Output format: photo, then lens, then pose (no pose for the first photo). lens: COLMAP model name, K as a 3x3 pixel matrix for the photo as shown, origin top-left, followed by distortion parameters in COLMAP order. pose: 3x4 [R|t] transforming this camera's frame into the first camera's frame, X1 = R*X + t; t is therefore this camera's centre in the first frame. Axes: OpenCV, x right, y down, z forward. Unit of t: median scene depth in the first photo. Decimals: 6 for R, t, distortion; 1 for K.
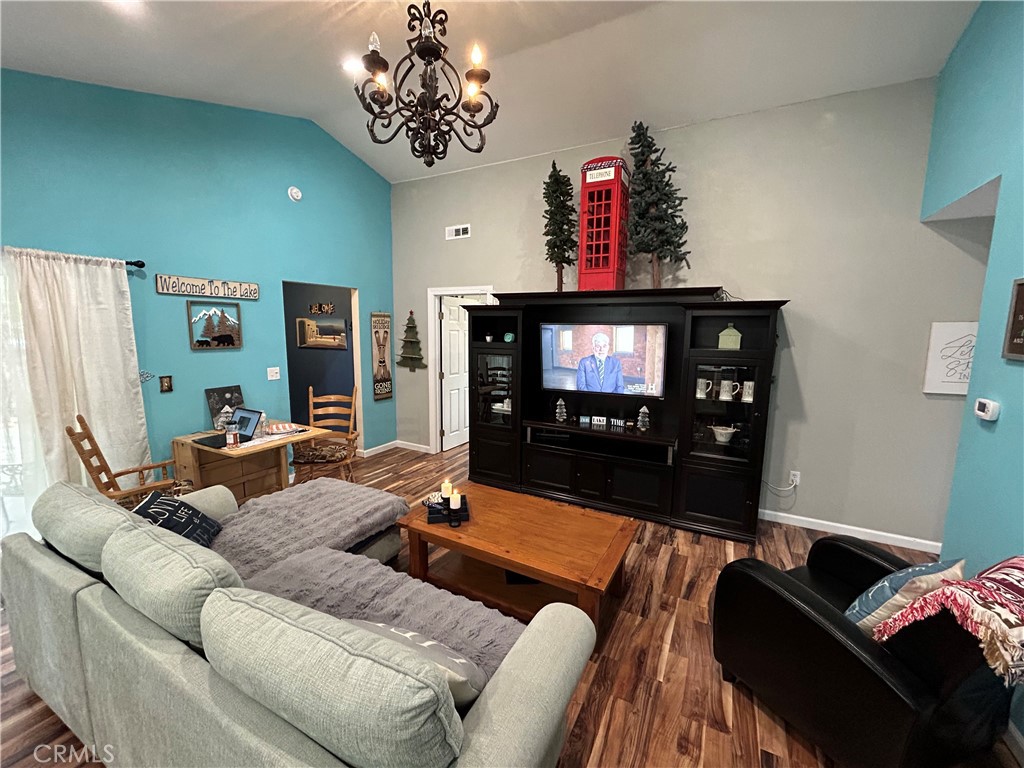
lens RADIAL K [[411.9, 0, 510.5], [0, 411.9, 388.0], [0, 0, 1]] dist [-0.000010, 0.000920]
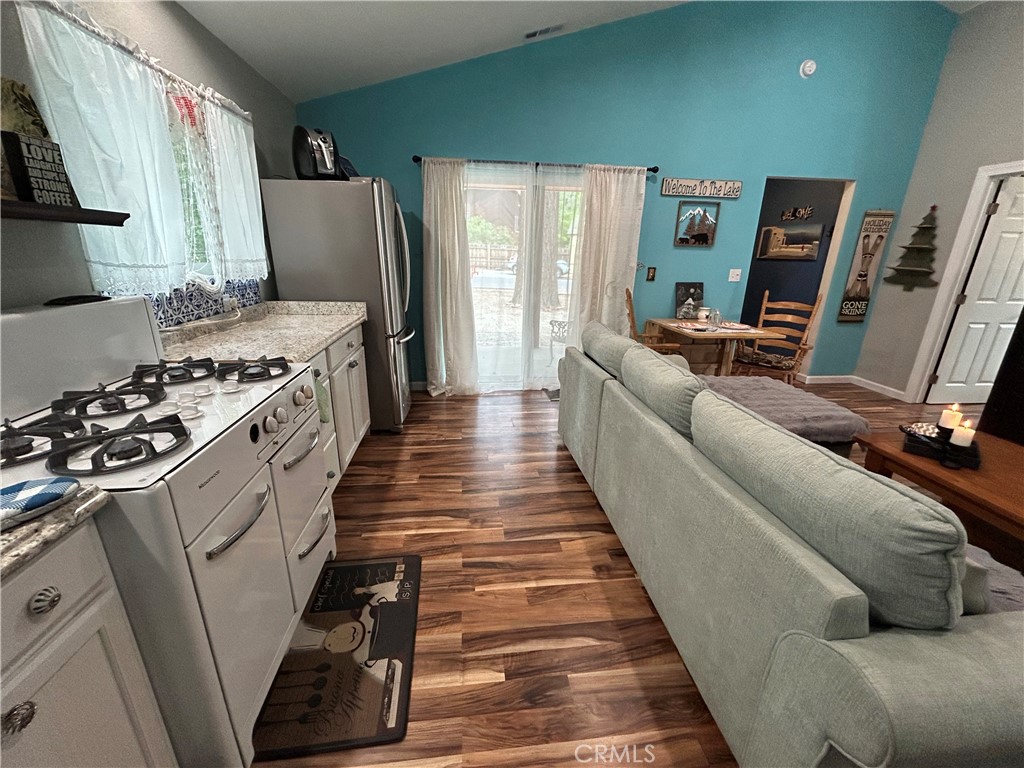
lens RADIAL K [[411.9, 0, 511.0], [0, 411.9, 387.0], [0, 0, 1]] dist [-0.000010, 0.000920]
pose [[0.571244, 0.252987, -0.780819, -0.026950], [-0.128999, 0.967163, 0.218987, 0.085935], [0.810580, -0.024370, 0.585121, -0.054878]]
